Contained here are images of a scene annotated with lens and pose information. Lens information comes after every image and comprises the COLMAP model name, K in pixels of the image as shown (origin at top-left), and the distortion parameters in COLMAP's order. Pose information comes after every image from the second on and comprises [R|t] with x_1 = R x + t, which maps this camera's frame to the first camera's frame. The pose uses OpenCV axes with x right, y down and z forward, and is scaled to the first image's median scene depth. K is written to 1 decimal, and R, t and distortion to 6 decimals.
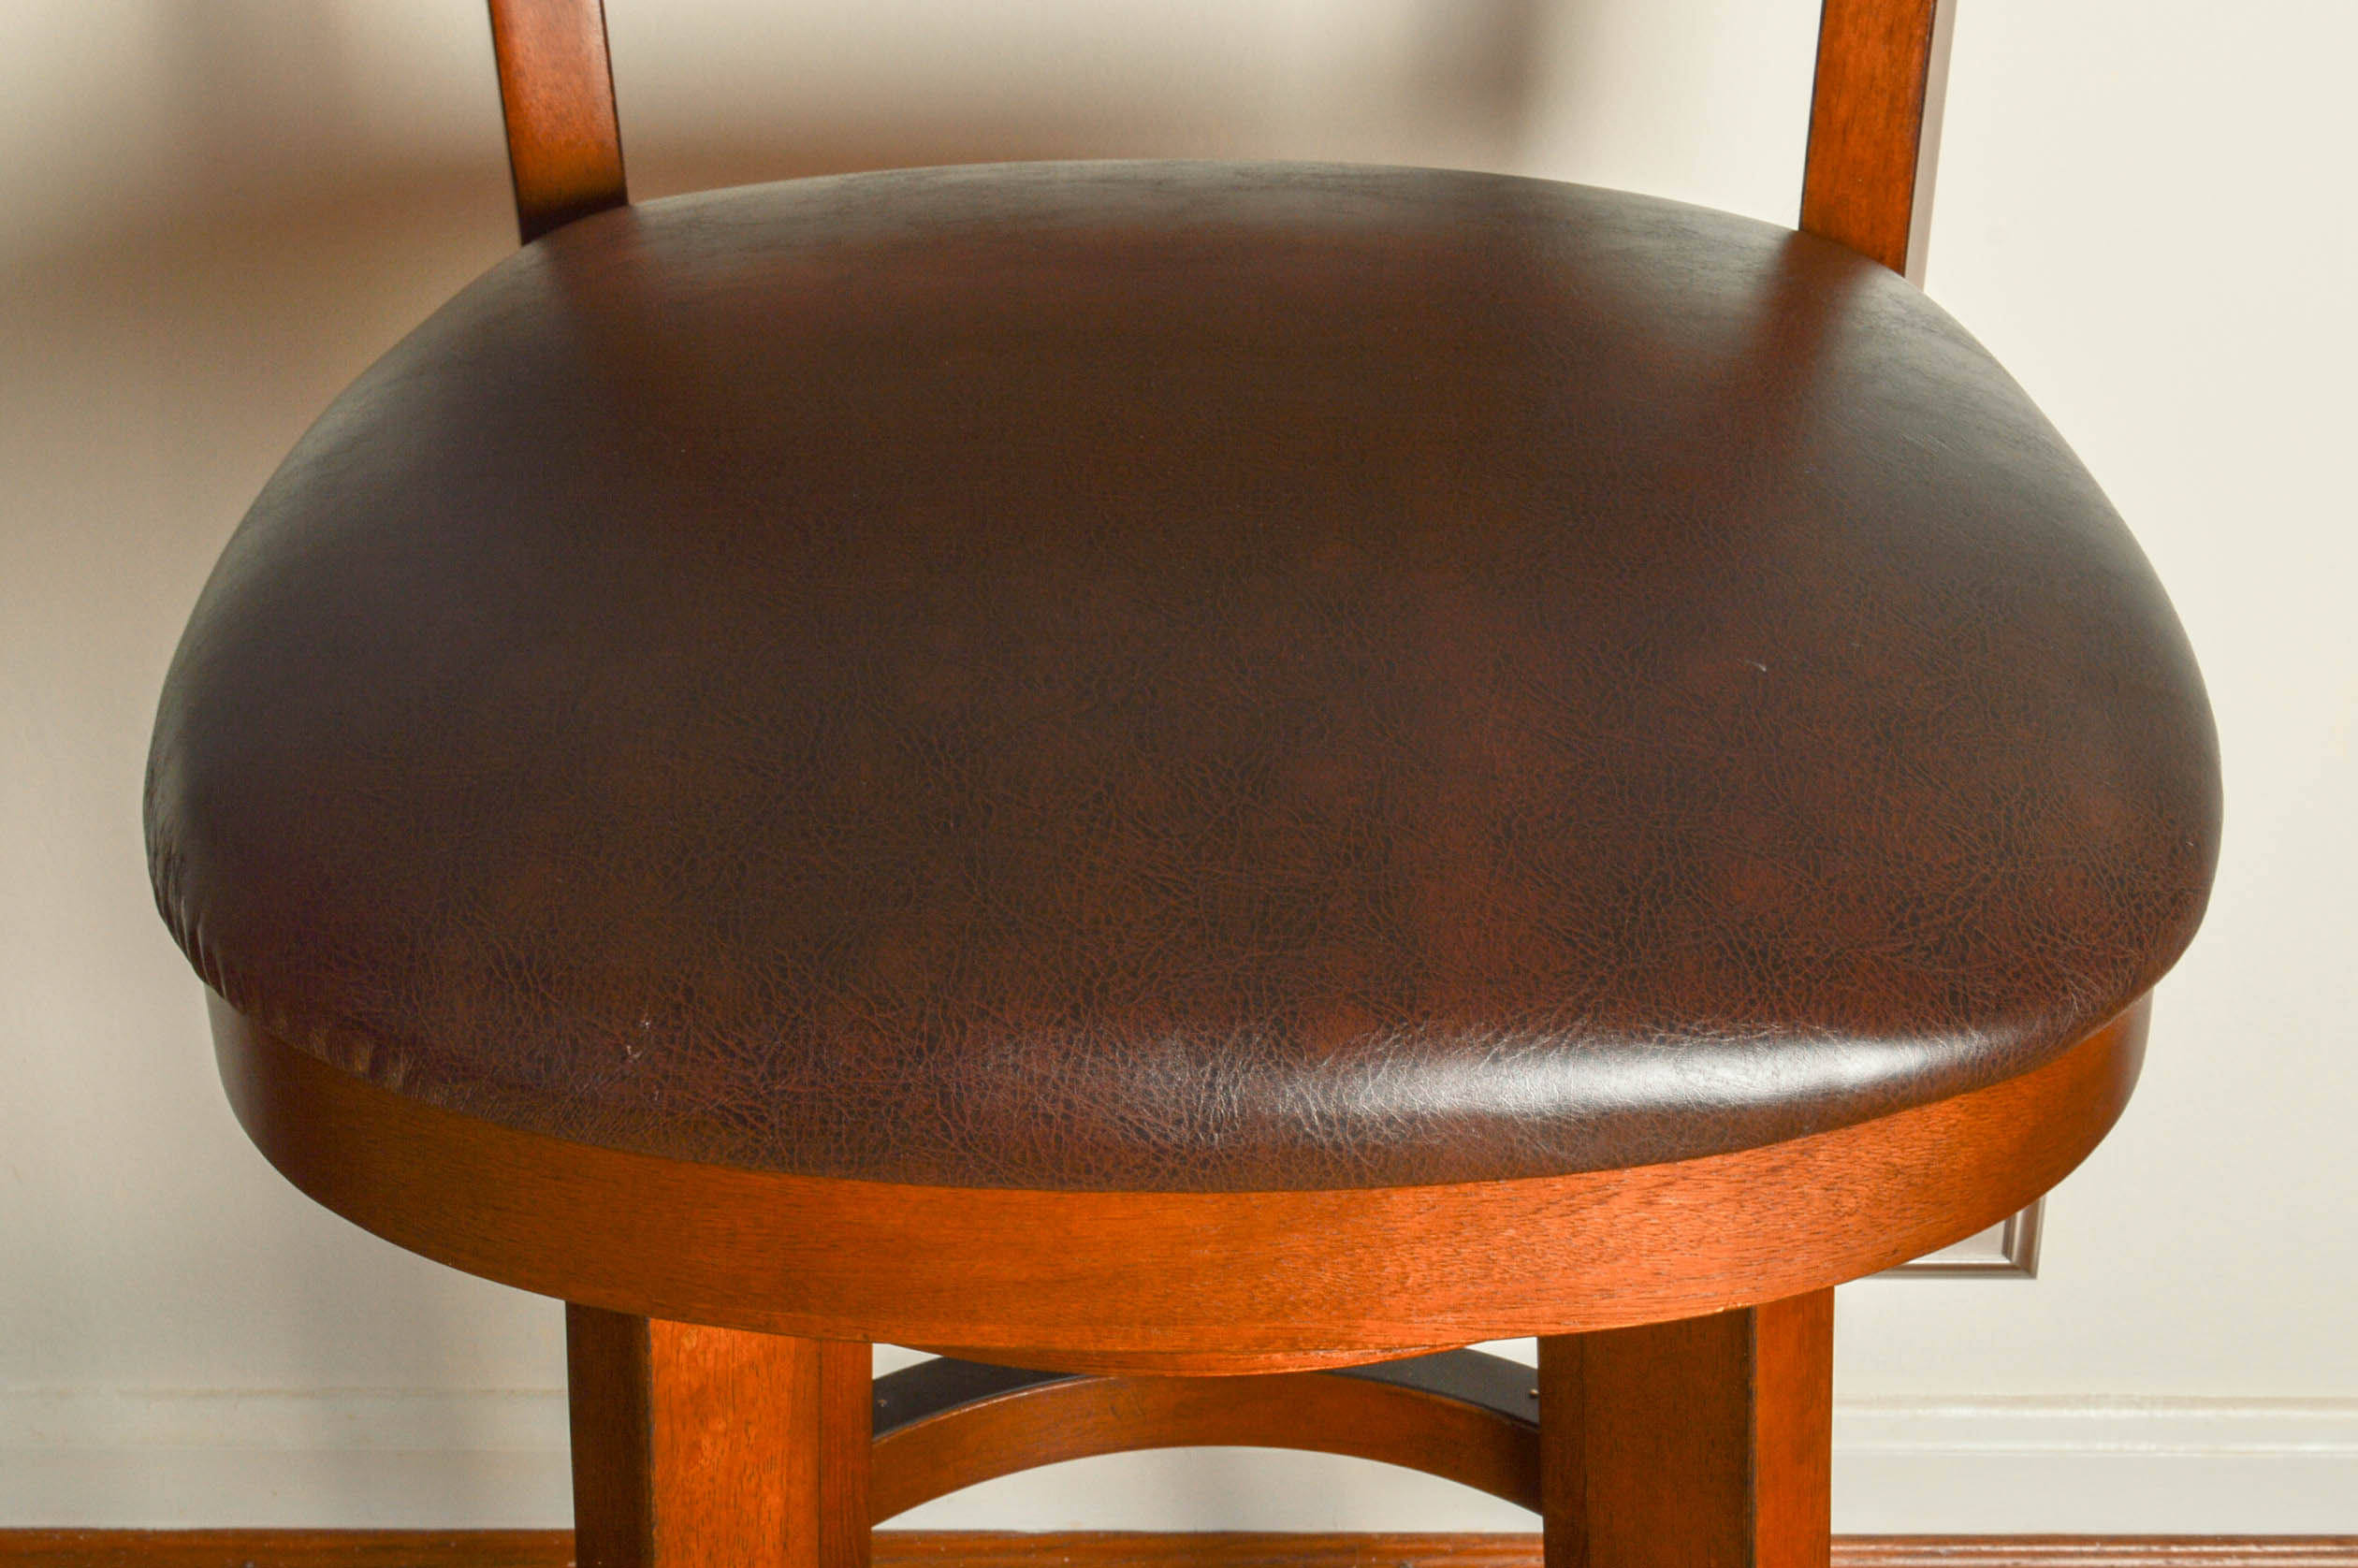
lens RADIAL K [[4658.7, 0, 1304.5], [0, 4658.7, 921.0], [0, 0, 1]] dist [0.003460, 0.000000]
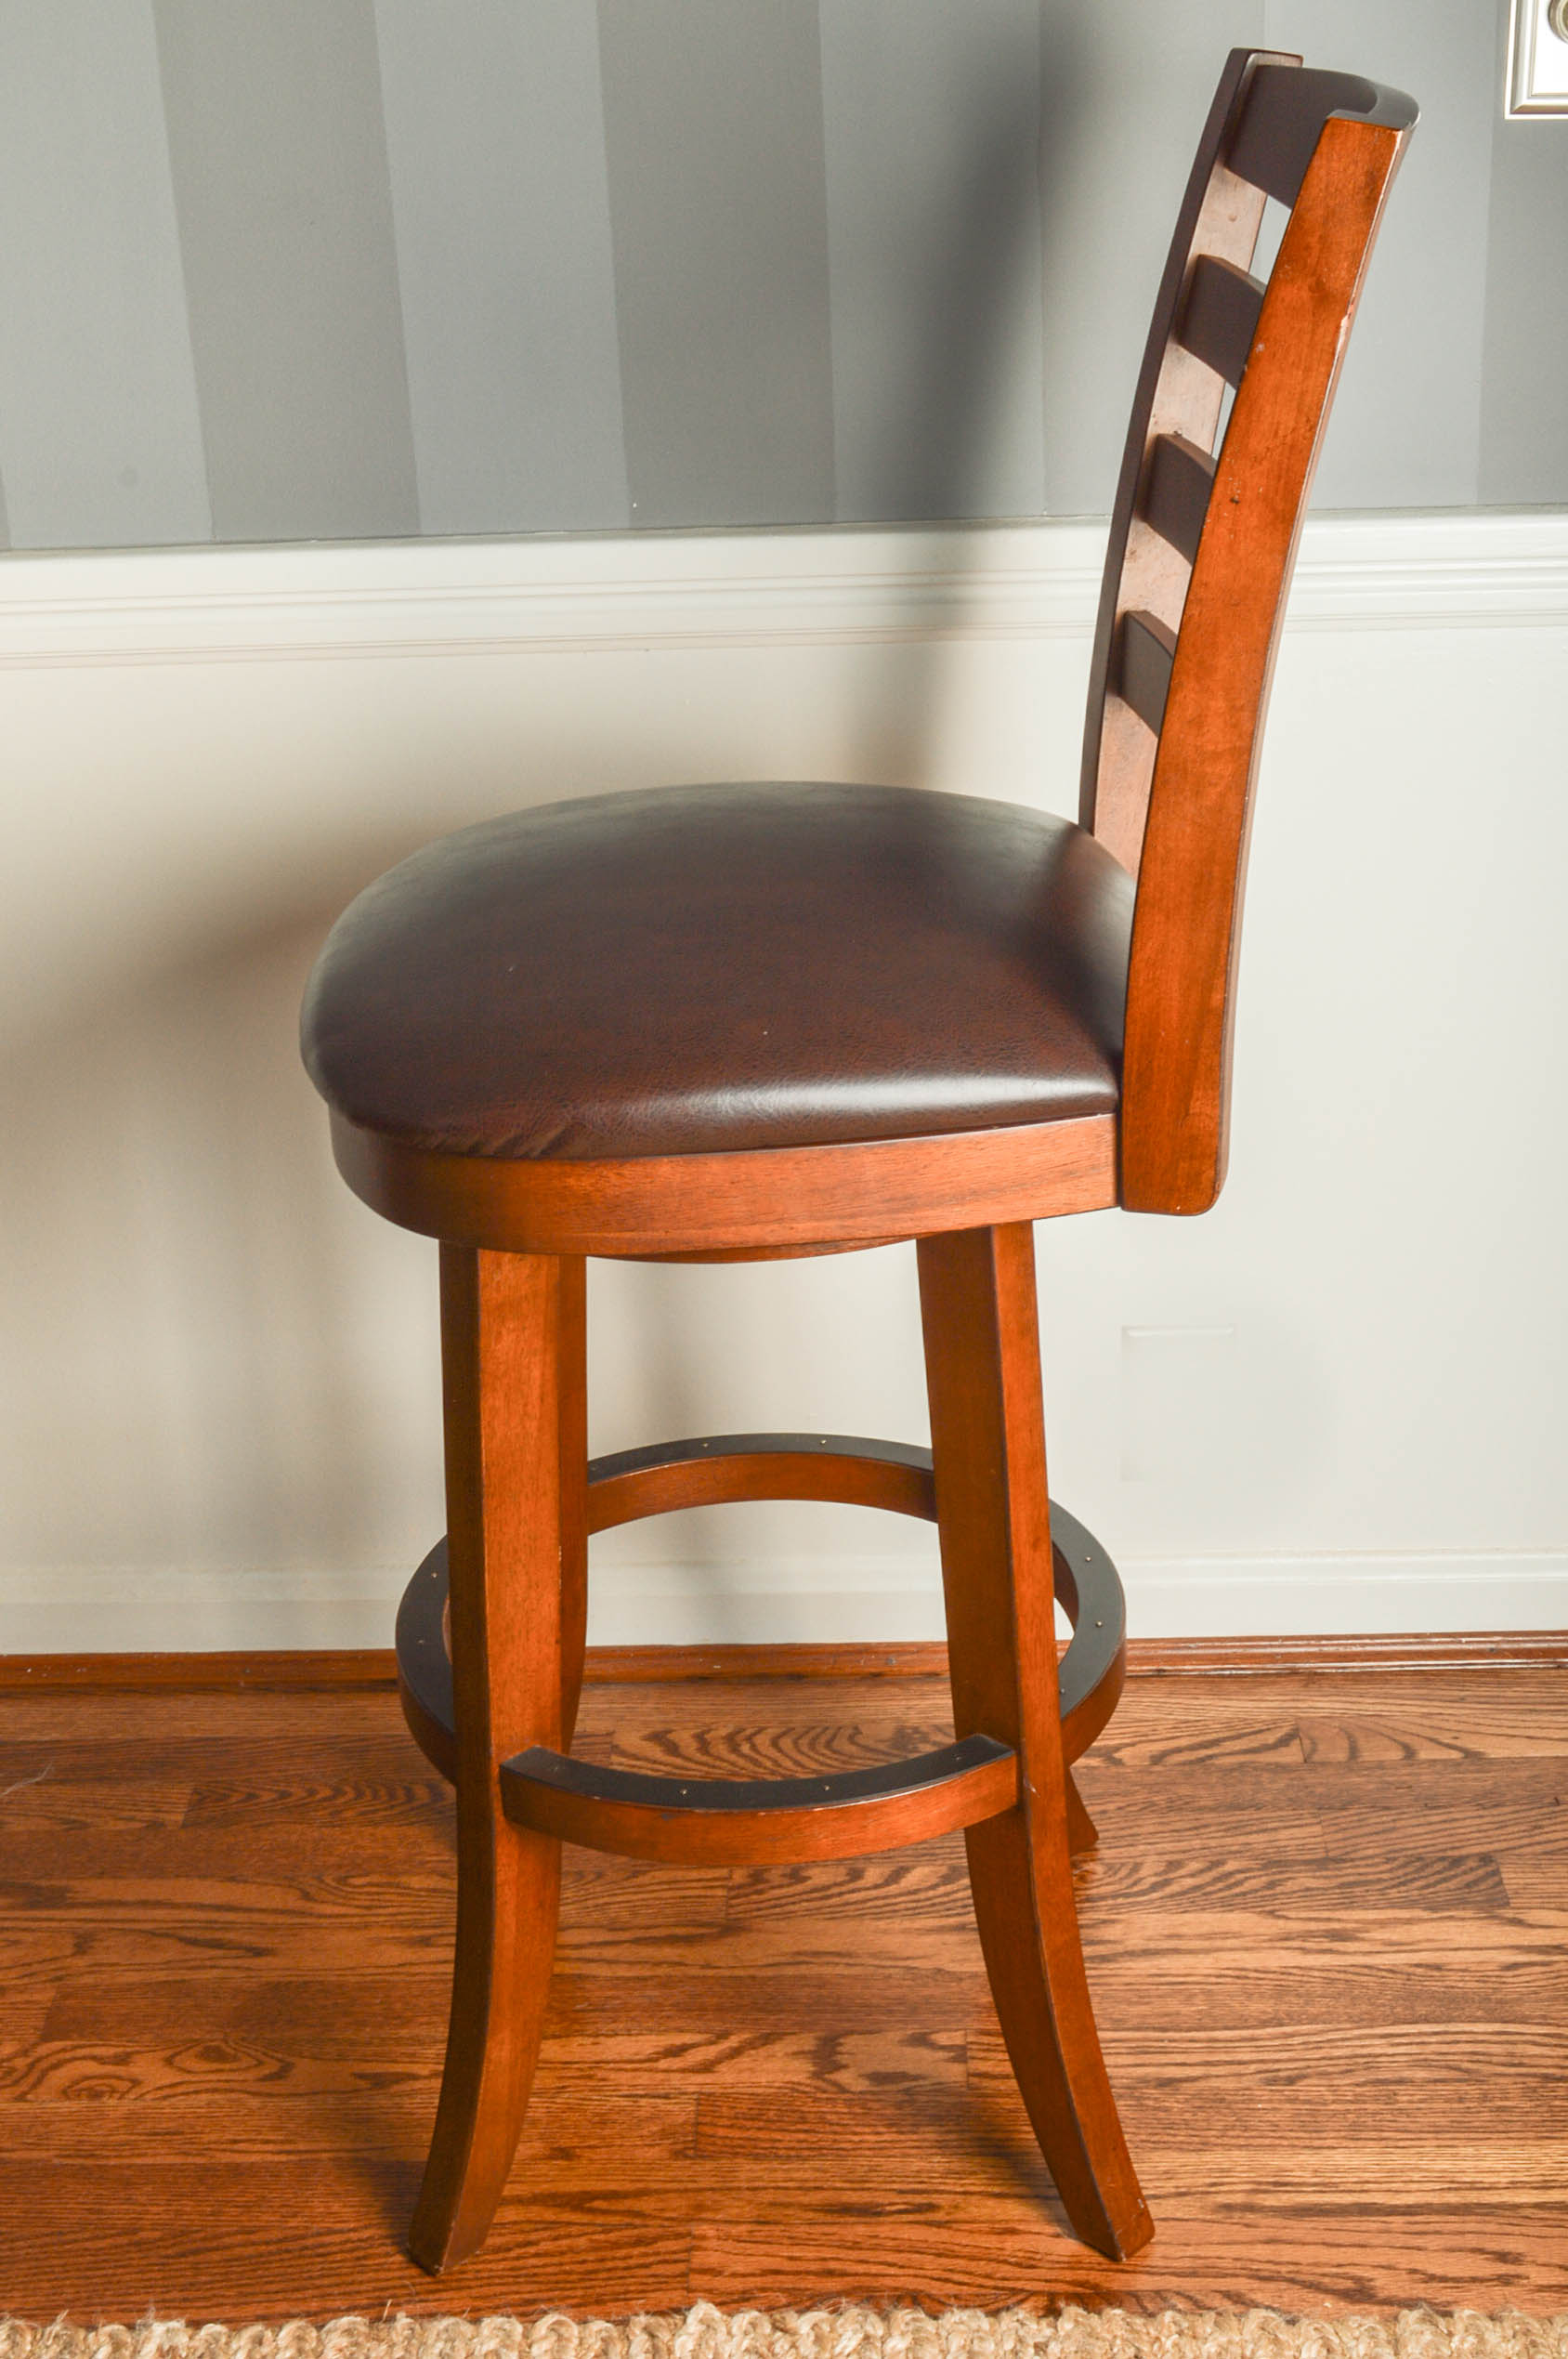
lens RADIAL K [[3558.6, 0, 763.4], [0, 3558.6, 1248.8], [0, 0, 1]] dist [-0.024148, 0.000000]
pose [[0.998567, -0.022355, -0.048627, 0.073325], [0.013329, 0.983835, -0.178582, 0.387214], [0.051833, 0.177678, 0.982723, -0.629983]]
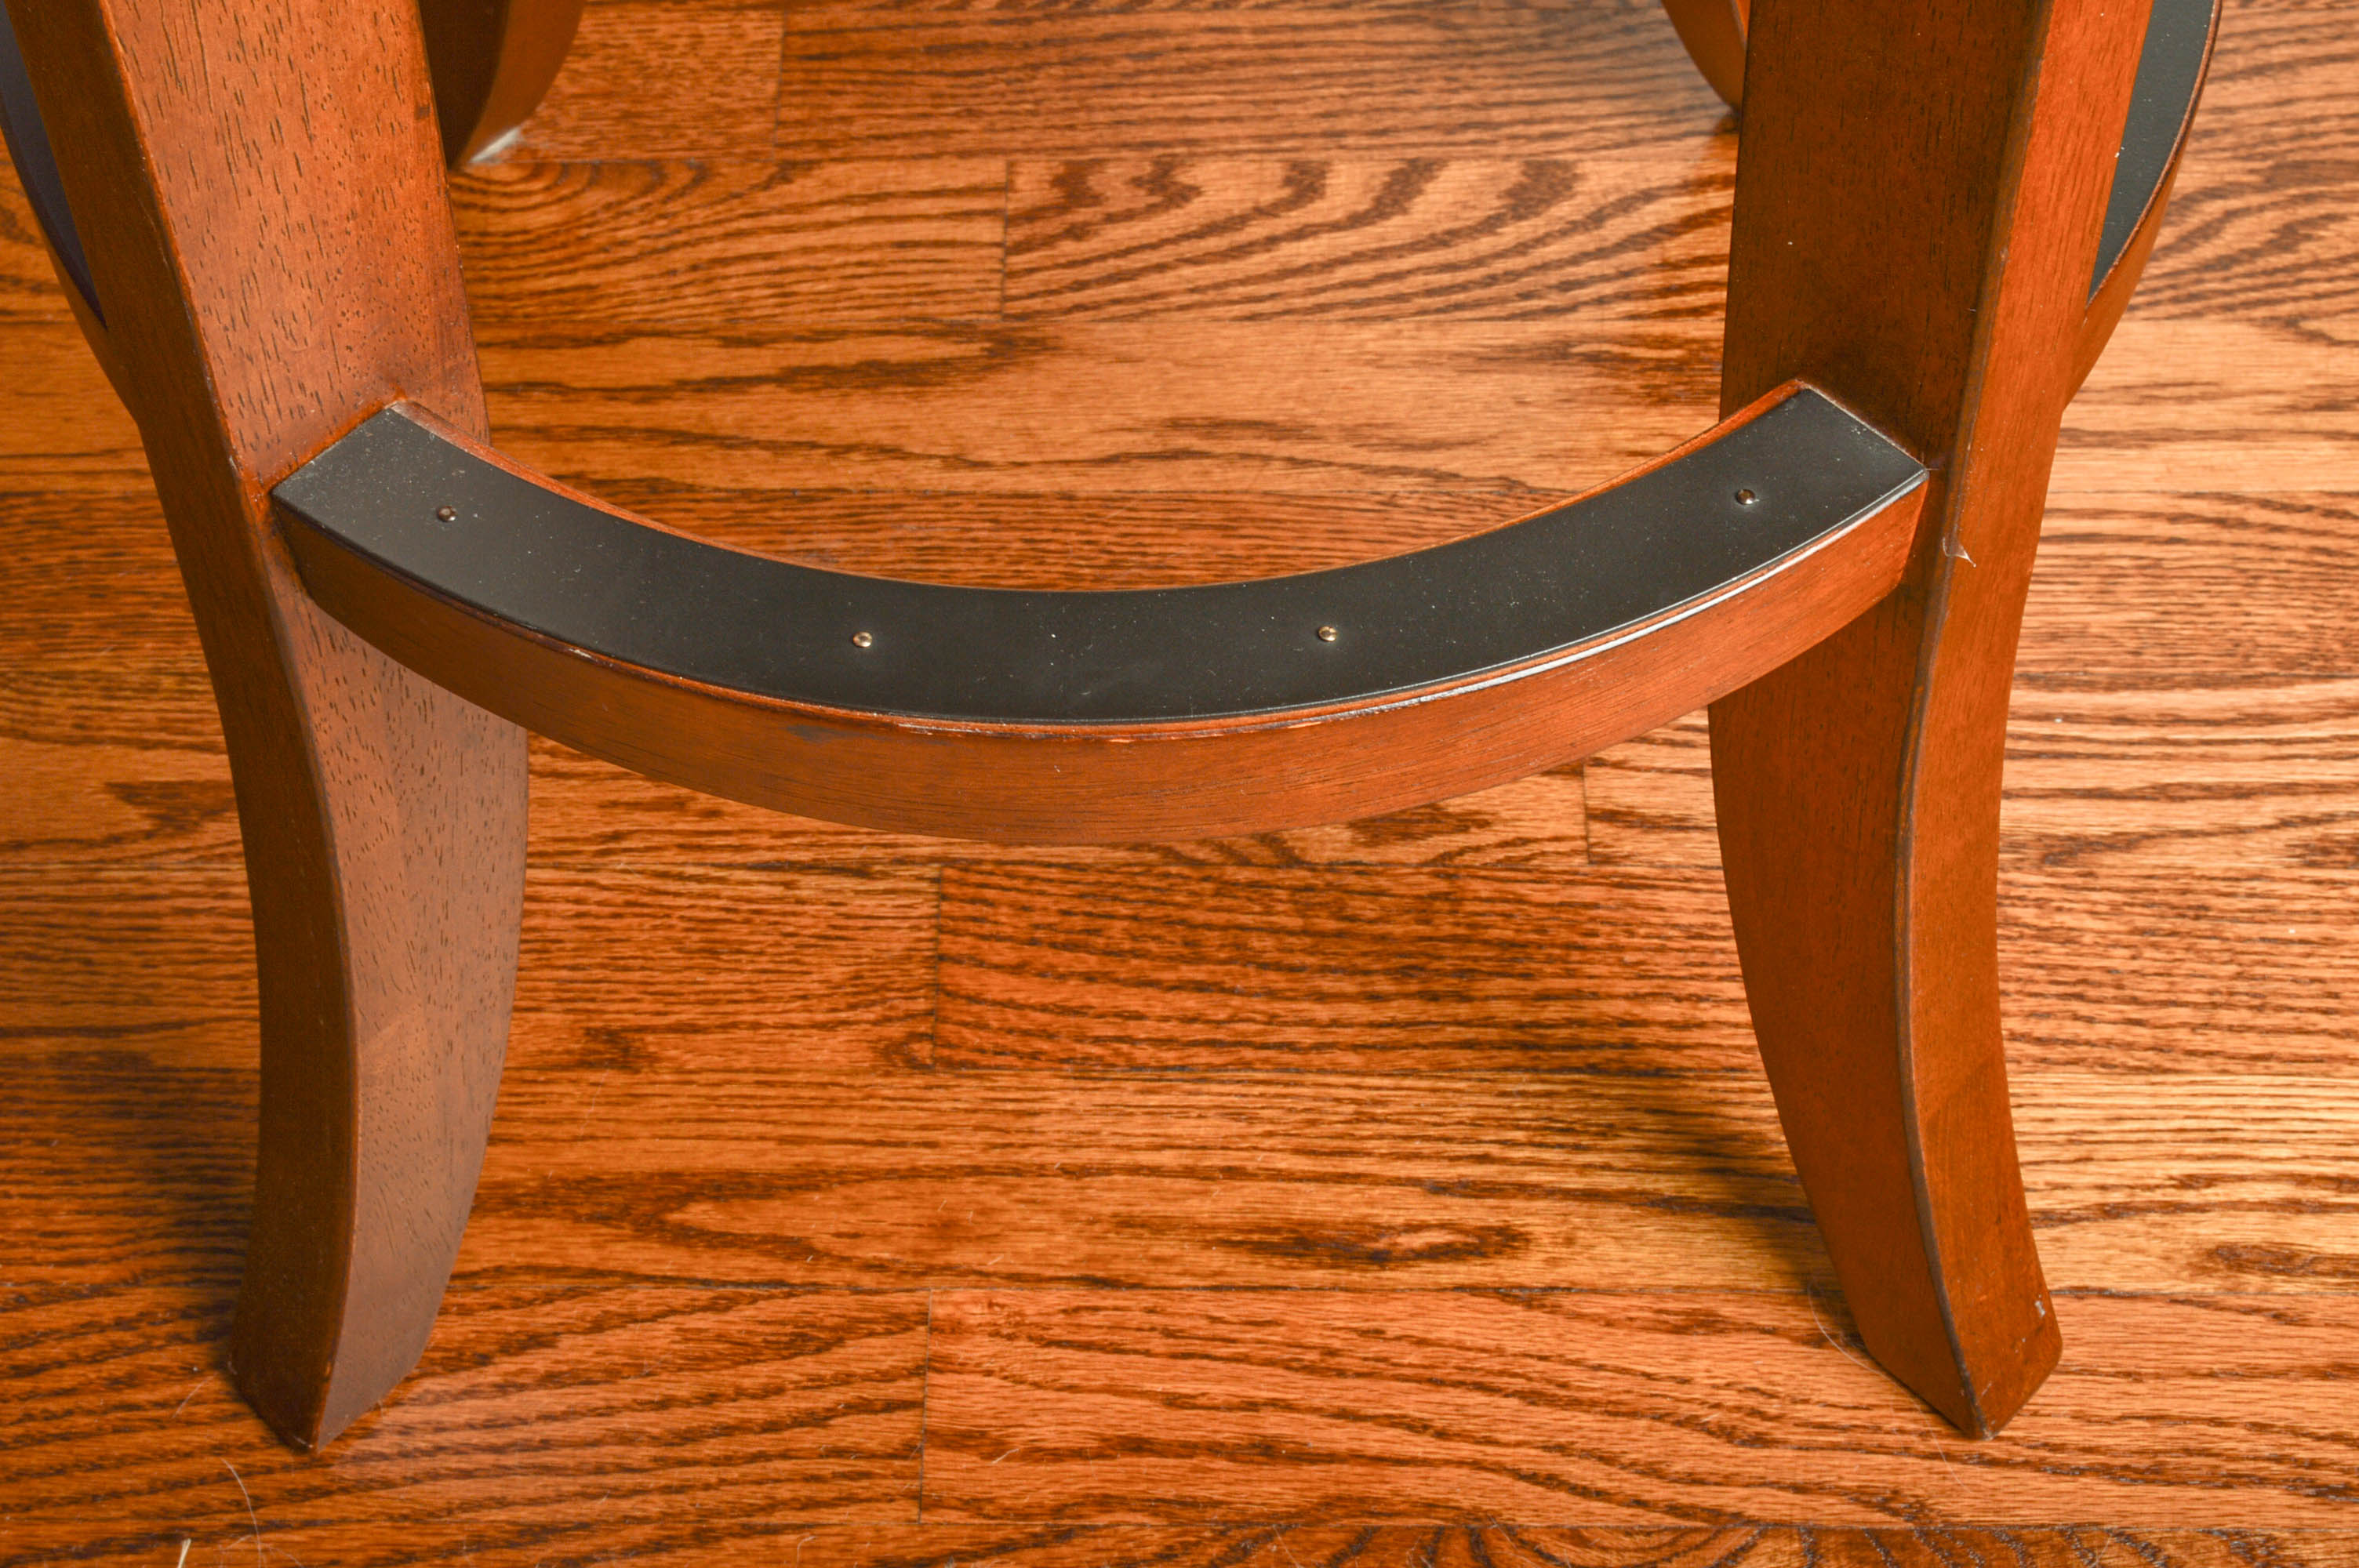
lens RADIAL K [[3664.9, 0, 1179.1], [0, 3664.9, 741.4], [0, 0, 1]] dist [-0.006743, 0.000000]
pose [[0.999874, 0.003617, -0.015459, -0.001273], [0.002998, 0.913160, 0.407590, 0.124350], [0.015591, -0.407585, 0.913034, 0.632406]]
